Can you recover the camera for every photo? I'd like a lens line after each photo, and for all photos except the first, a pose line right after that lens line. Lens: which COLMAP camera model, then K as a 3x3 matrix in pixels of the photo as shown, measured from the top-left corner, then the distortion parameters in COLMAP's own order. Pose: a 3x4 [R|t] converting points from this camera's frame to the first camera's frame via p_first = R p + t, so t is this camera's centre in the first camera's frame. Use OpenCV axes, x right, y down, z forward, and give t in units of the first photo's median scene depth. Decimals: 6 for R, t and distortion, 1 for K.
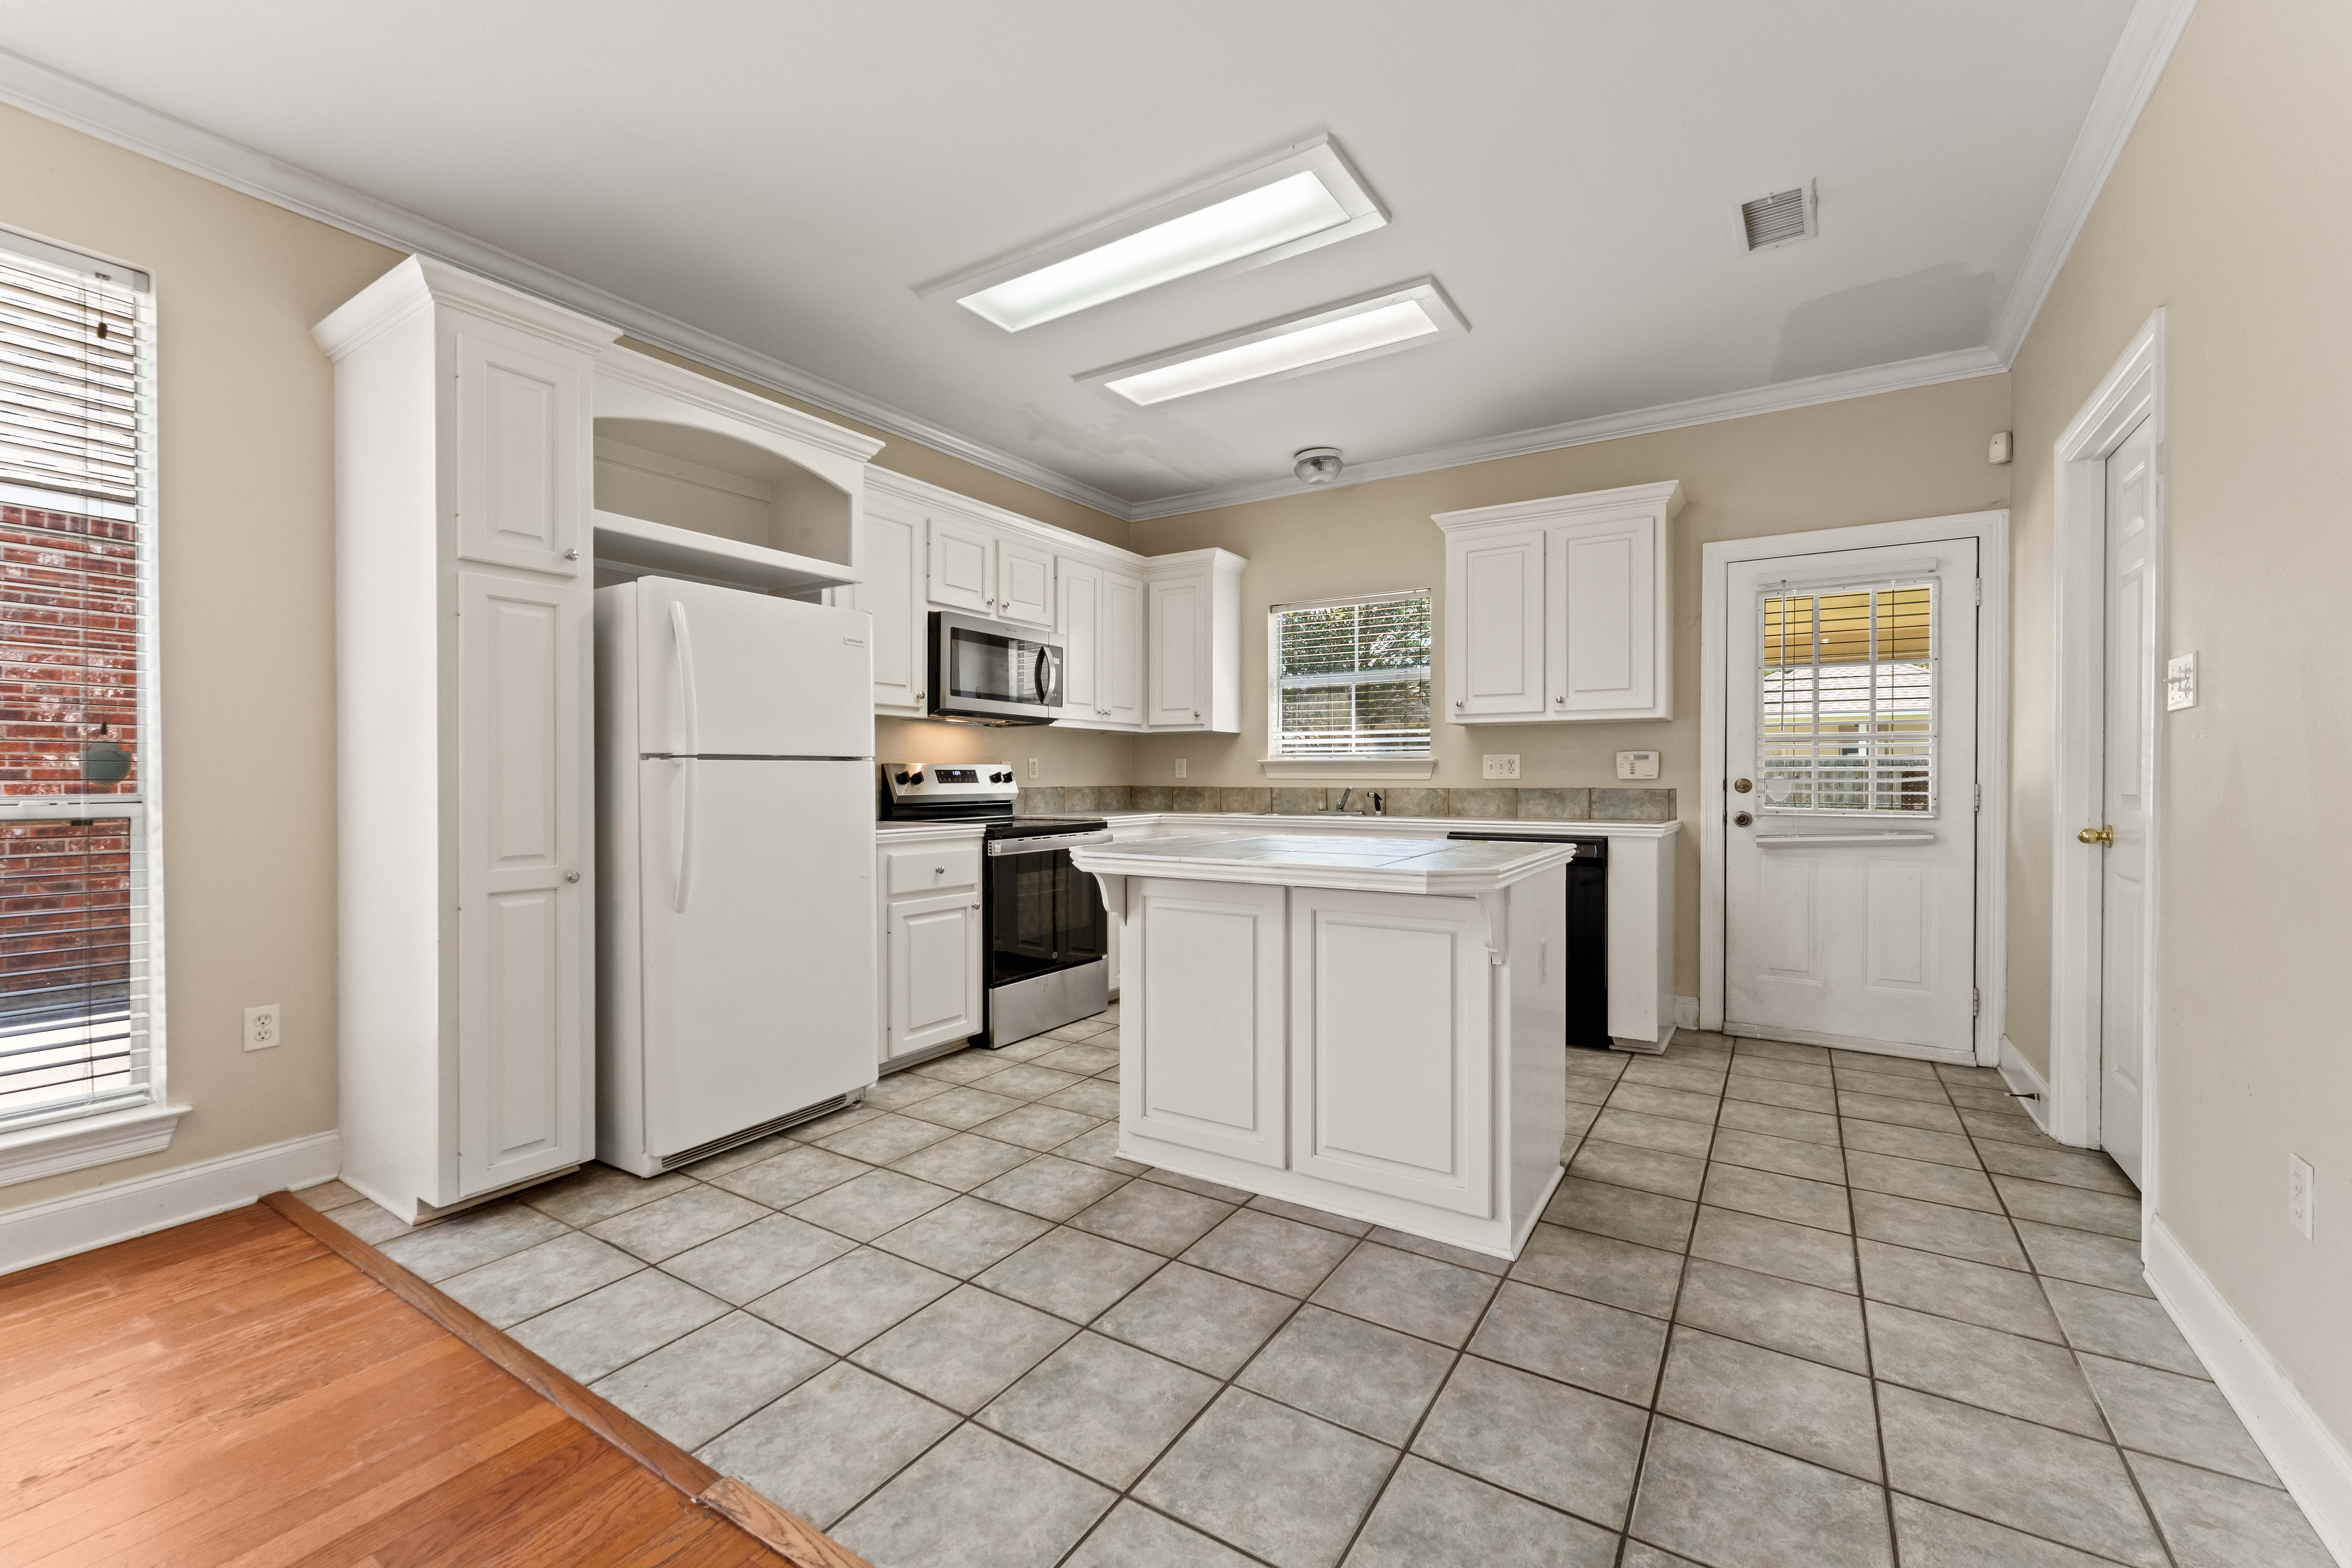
lens RADIAL K [[936.5, 0, 1167.7], [0, 936.5, 769.6], [0, 0, 1]] dist [-0.000625, 0.001661]
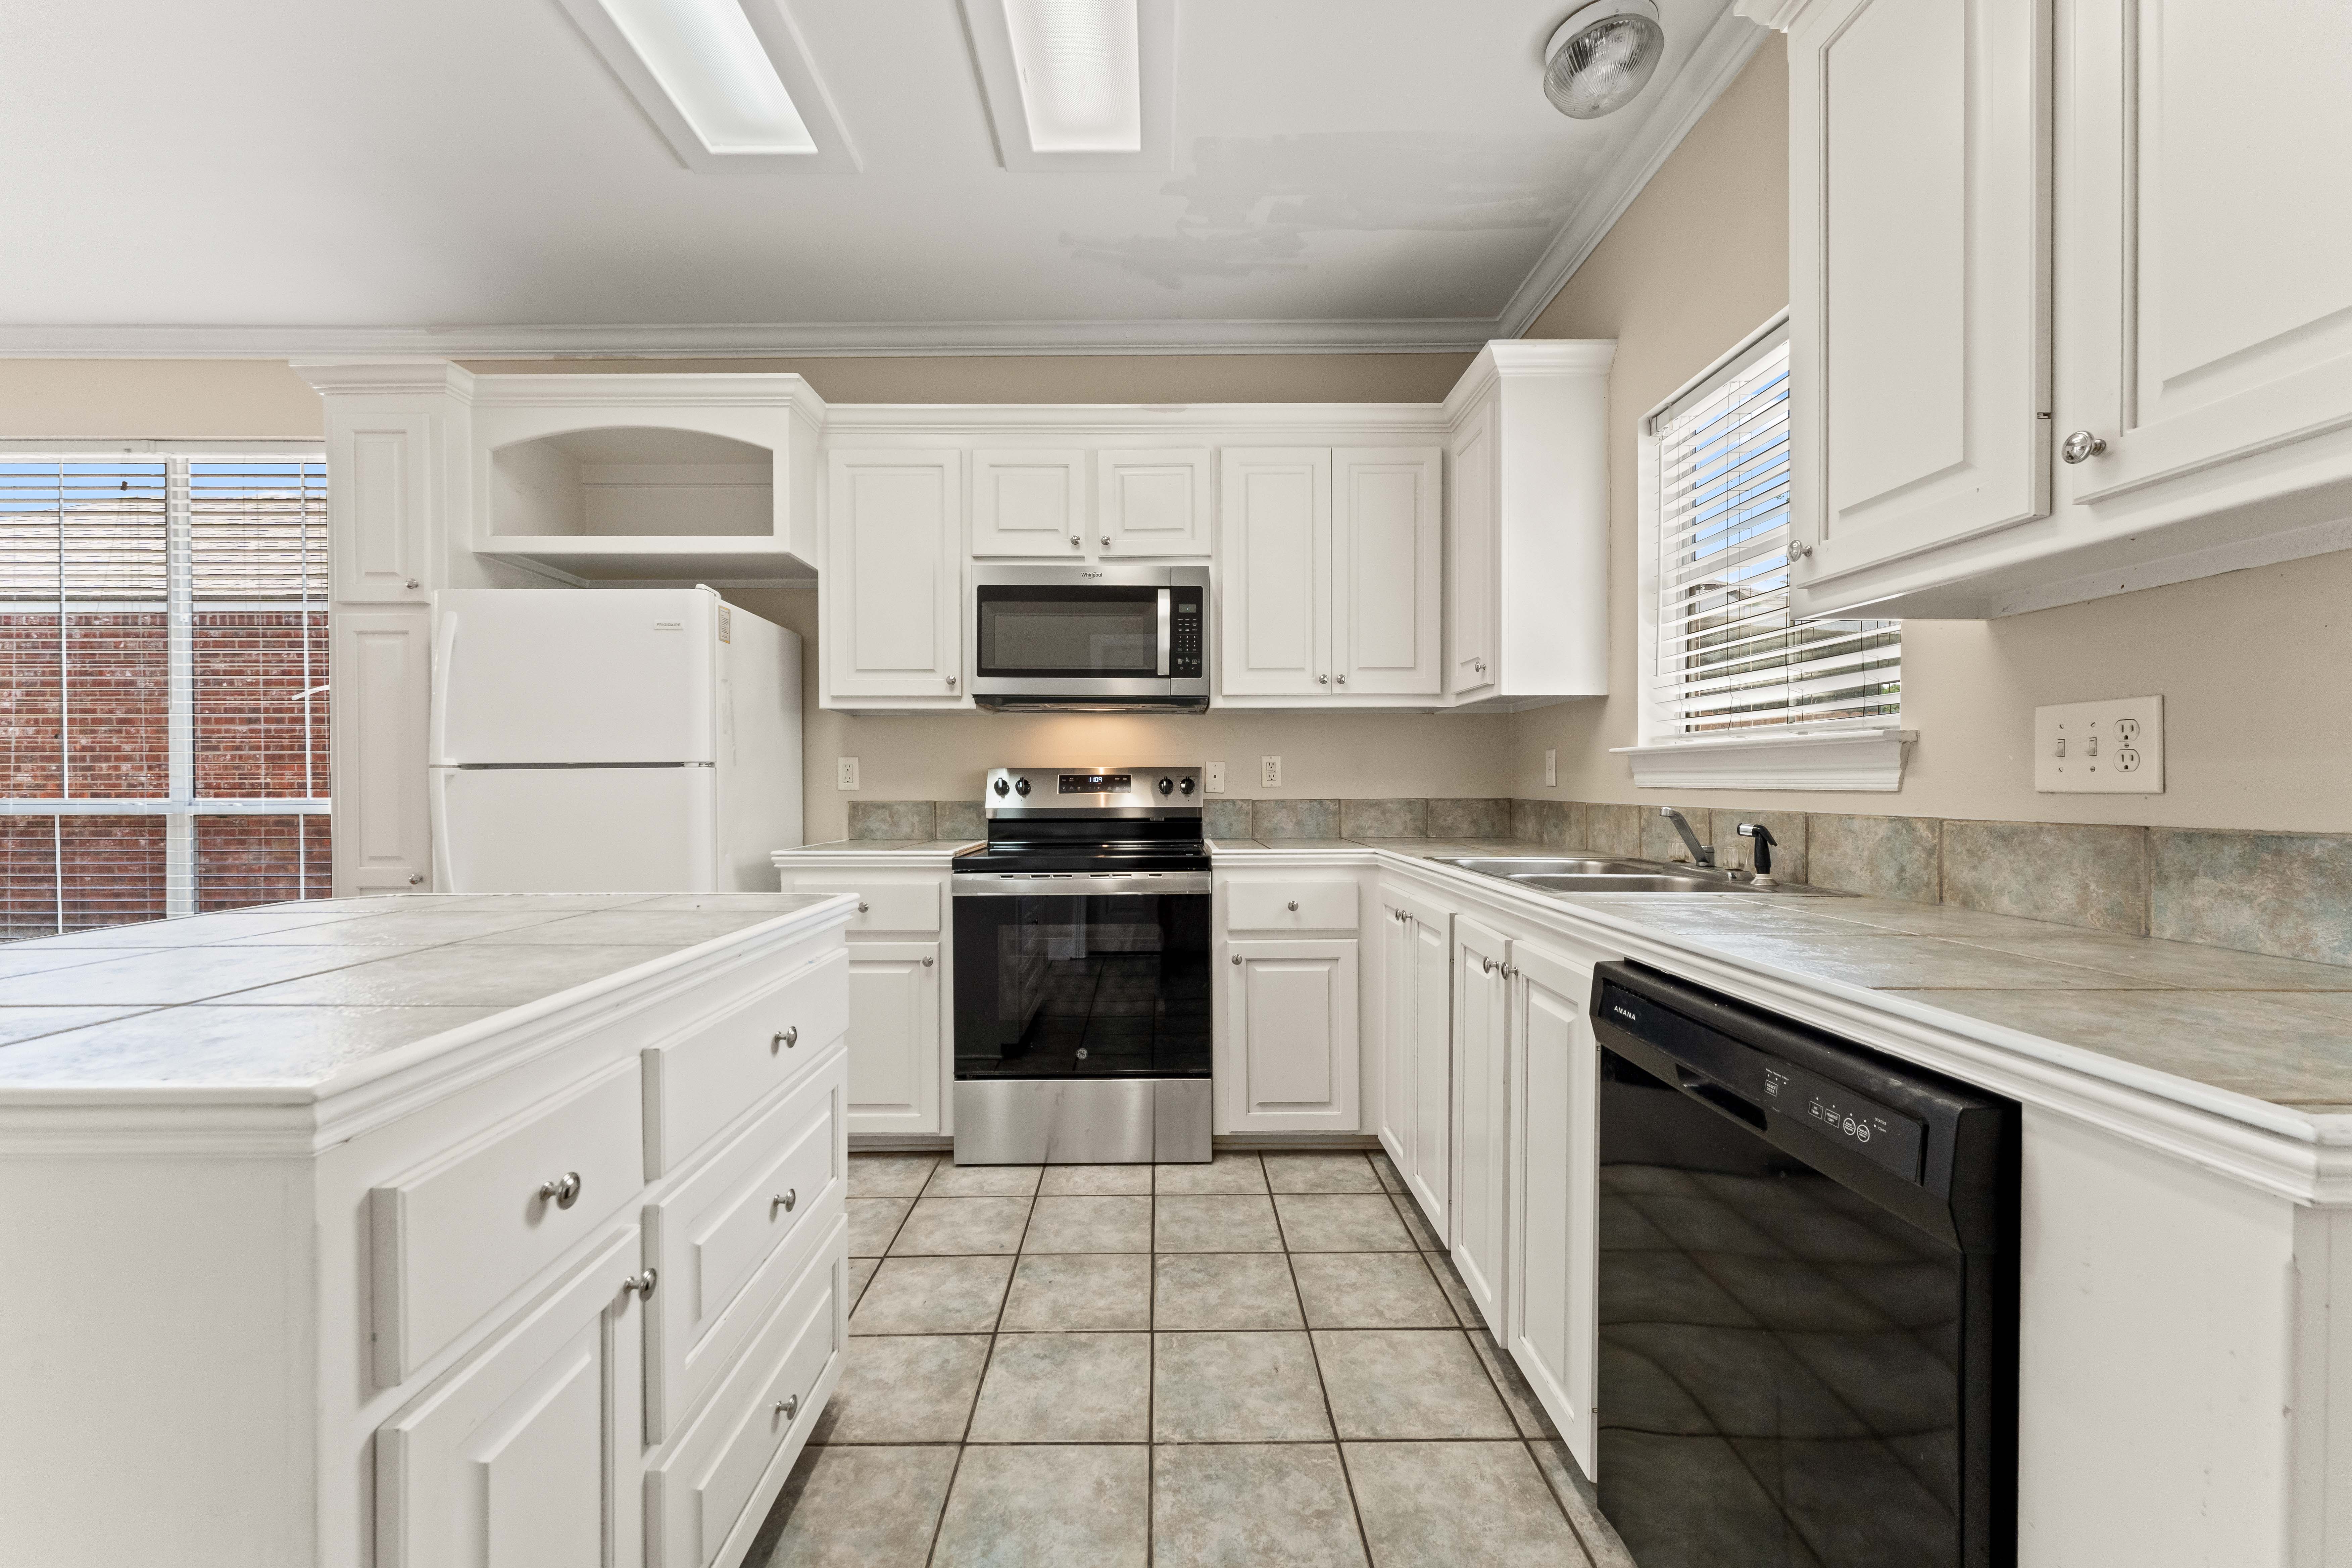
lens RADIAL K [[936.5, 0, 1182.8], [0, 936.5, 785.1], [0, 0, 1]] dist [-0.000625, 0.001661]
pose [[0.565751, 0.000499, -0.824576, 0.438839], [0.008785, 0.999939, 0.006633, 0.004350], [0.824530, -0.010996, 0.565712, 0.644936]]
